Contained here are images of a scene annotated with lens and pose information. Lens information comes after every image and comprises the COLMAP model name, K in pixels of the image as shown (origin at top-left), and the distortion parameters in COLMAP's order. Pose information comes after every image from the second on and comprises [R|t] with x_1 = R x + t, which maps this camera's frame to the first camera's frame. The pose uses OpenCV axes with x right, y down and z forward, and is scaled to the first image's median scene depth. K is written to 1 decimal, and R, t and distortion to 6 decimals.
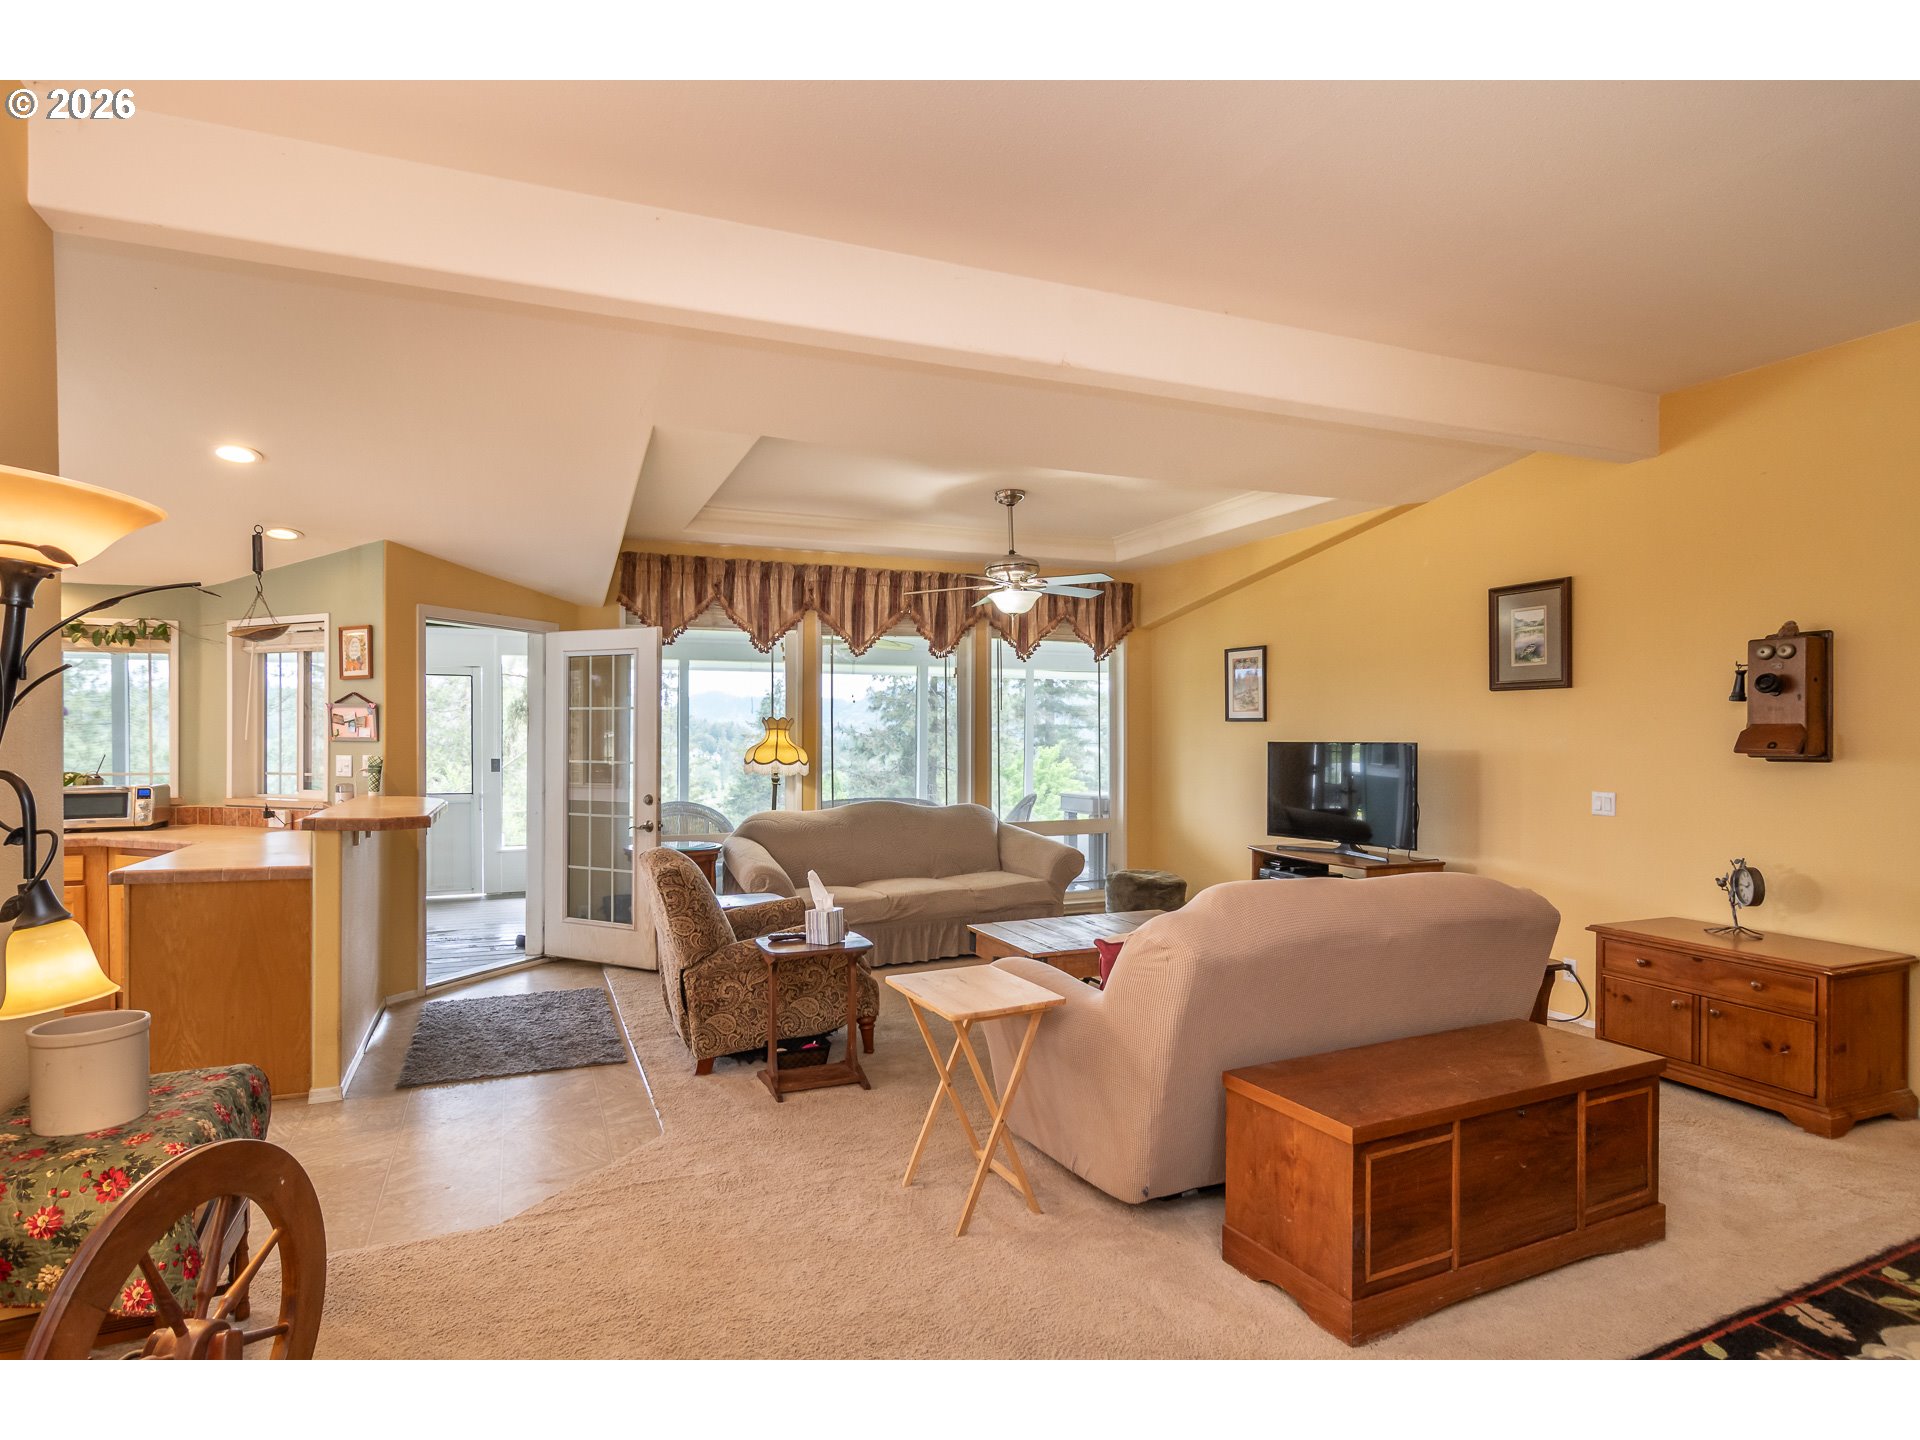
lens RADIAL K [[1038.5, 0, 946.4], [0, 1038.5, 737.1], [0, 0, 1]] dist [0.003402, 0.000792]
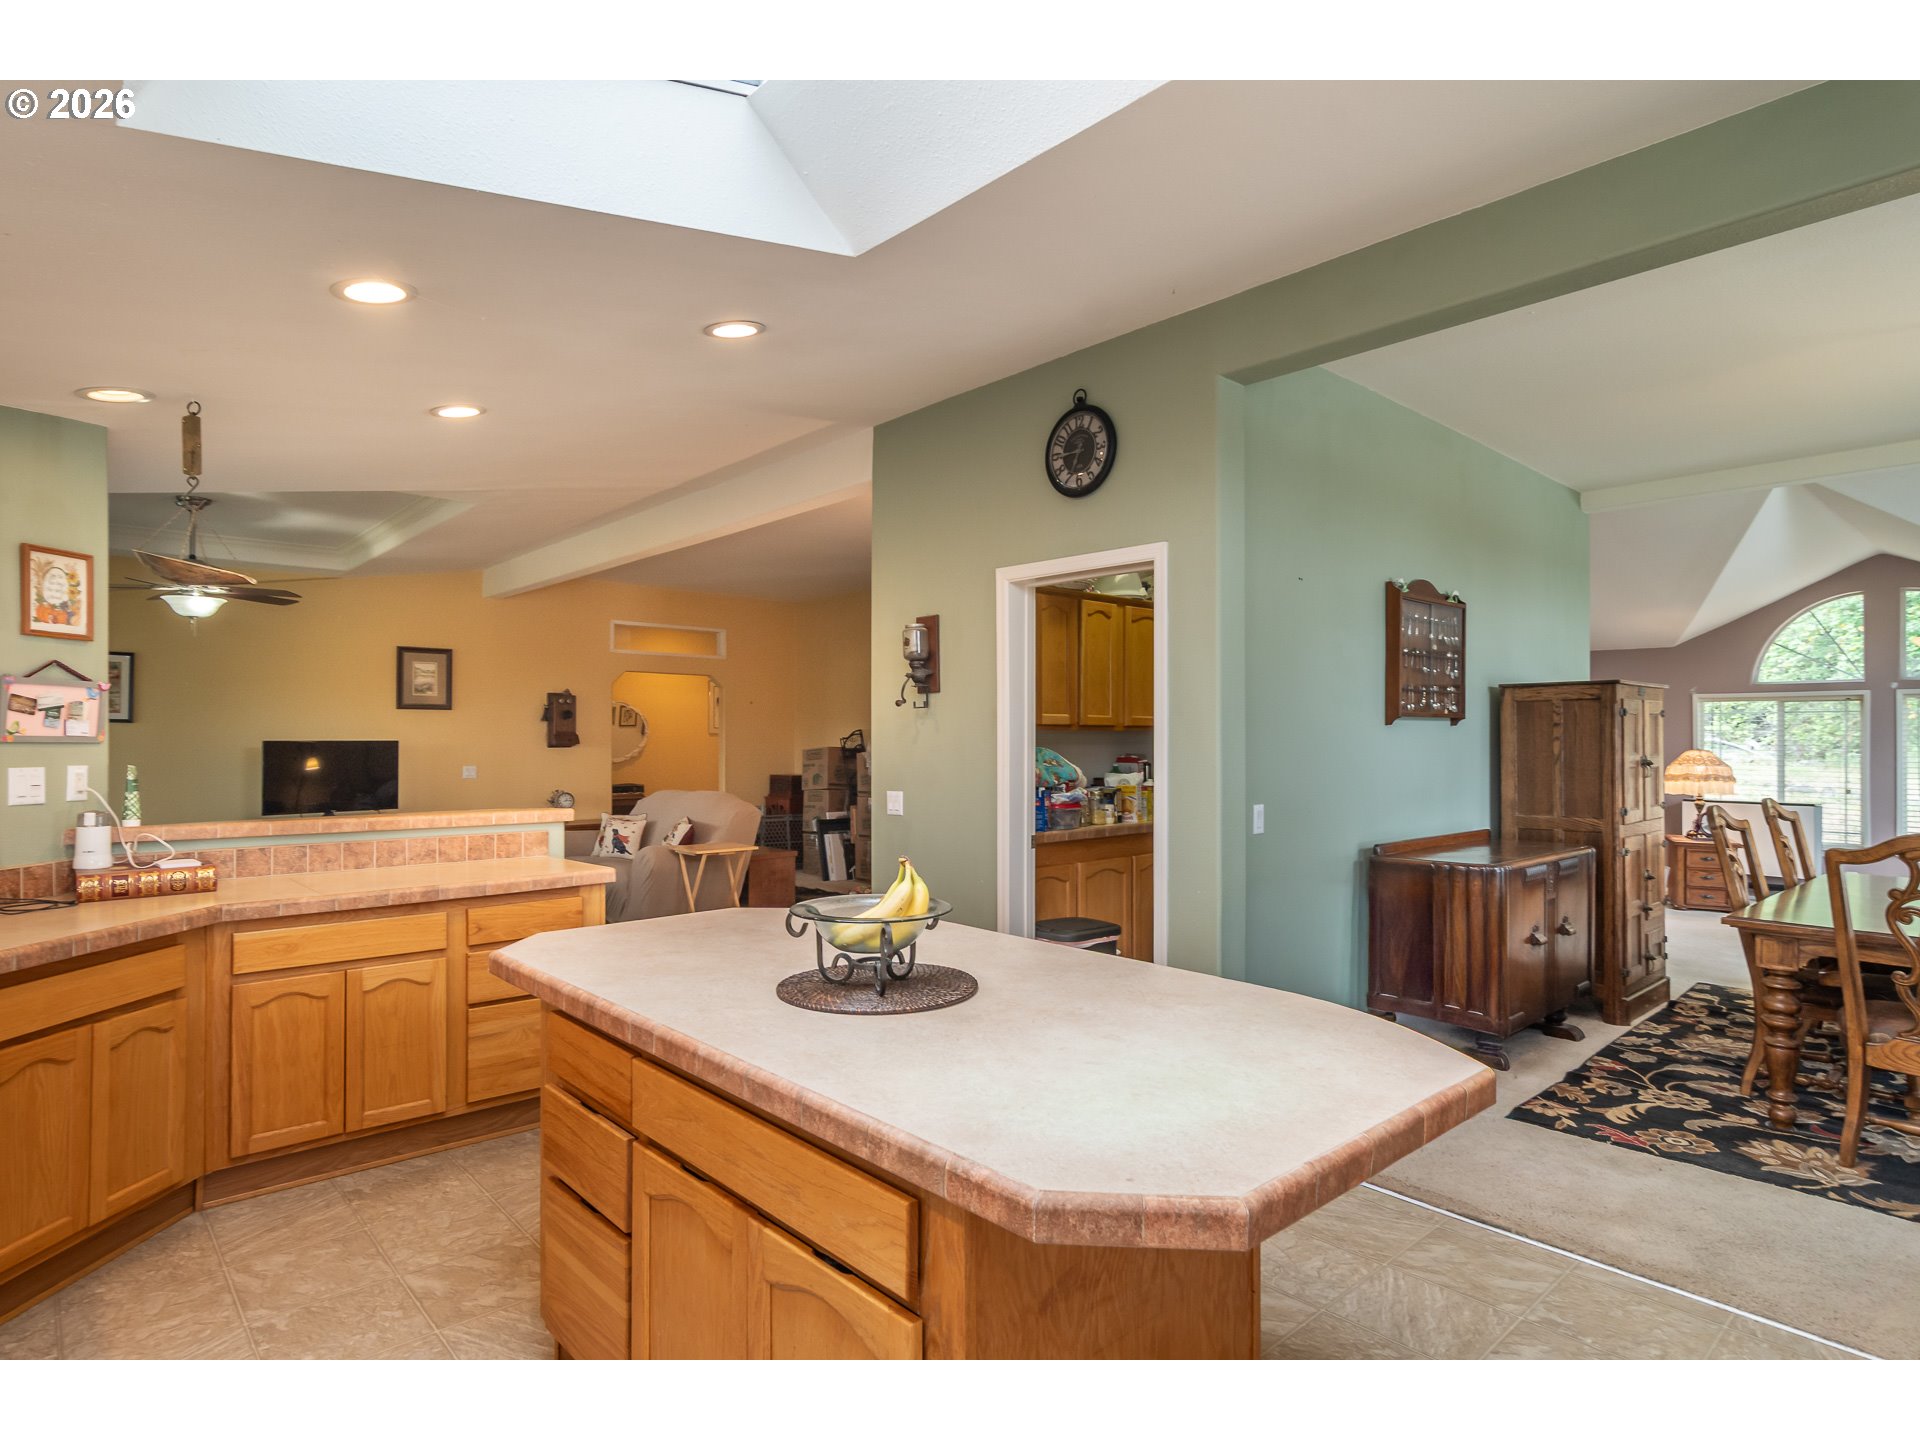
lens RADIAL K [[1038.5, 0, 946.4], [0, 1038.5, 737.1], [0, 0, 1]] dist [0.003402, 0.000792]
pose [[-0.324108, 0.000715, 0.946020, -1.287431], [0.001777, 0.999998, -0.000147, 0.001793], [-0.946019, 0.001634, -0.324108, 0.706035]]
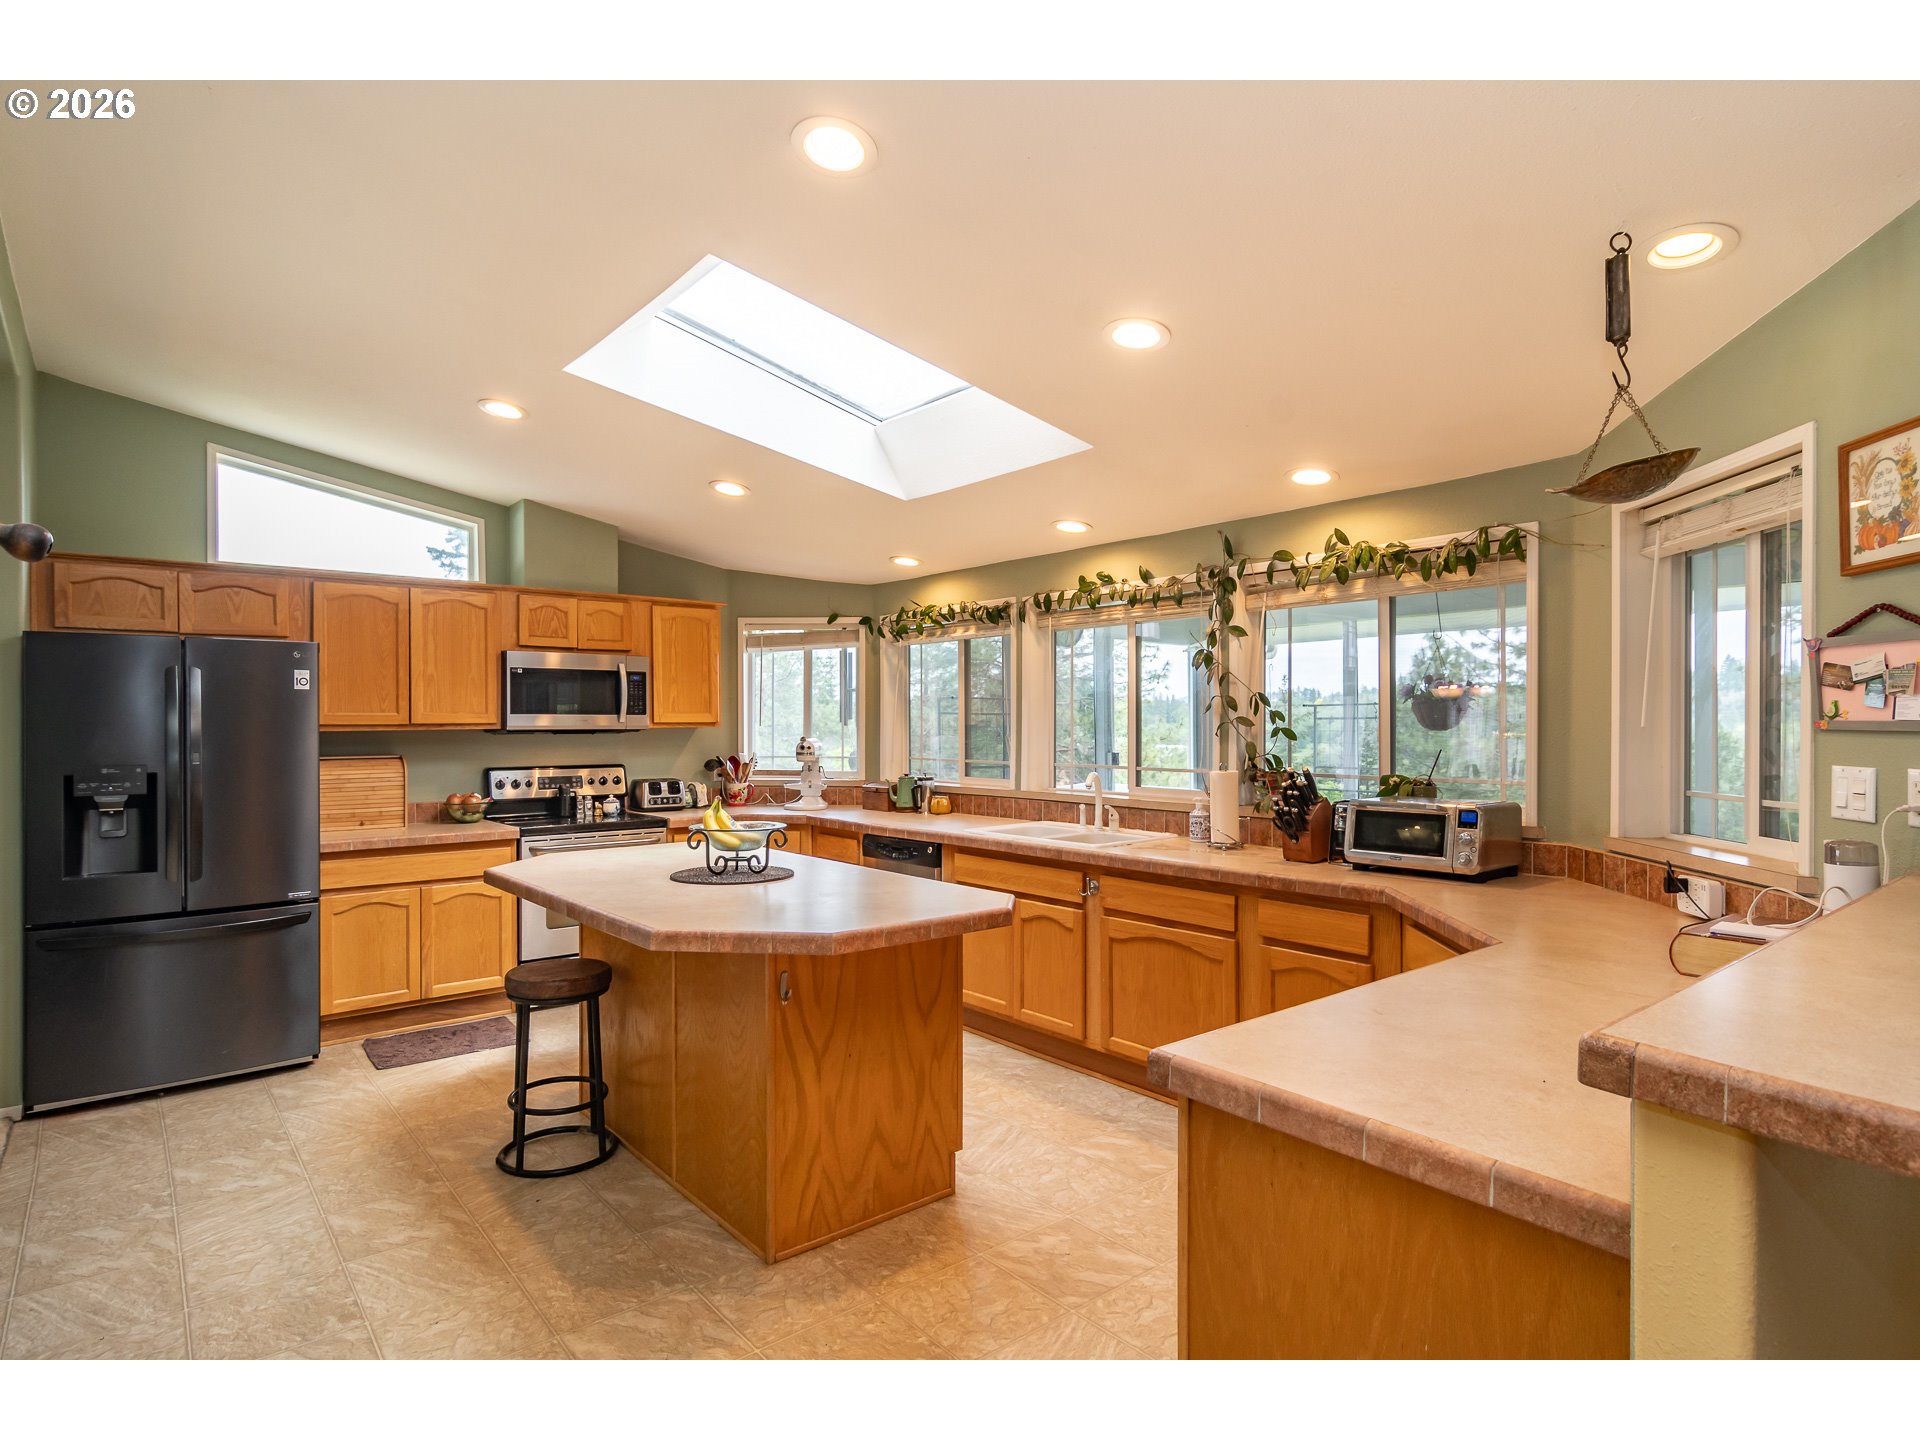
lens RADIAL K [[1026.1, 0, 956.2], [0, 1026.1, 714.9], [0, 0, 1]] dist [-0.000298, 0.003121]
pose [[0.288398, -0.009690, -0.957462, -0.303047], [-0.000750, 0.999946, -0.010345, 0.002143], [0.957510, 0.003701, 0.288375, 0.559439]]
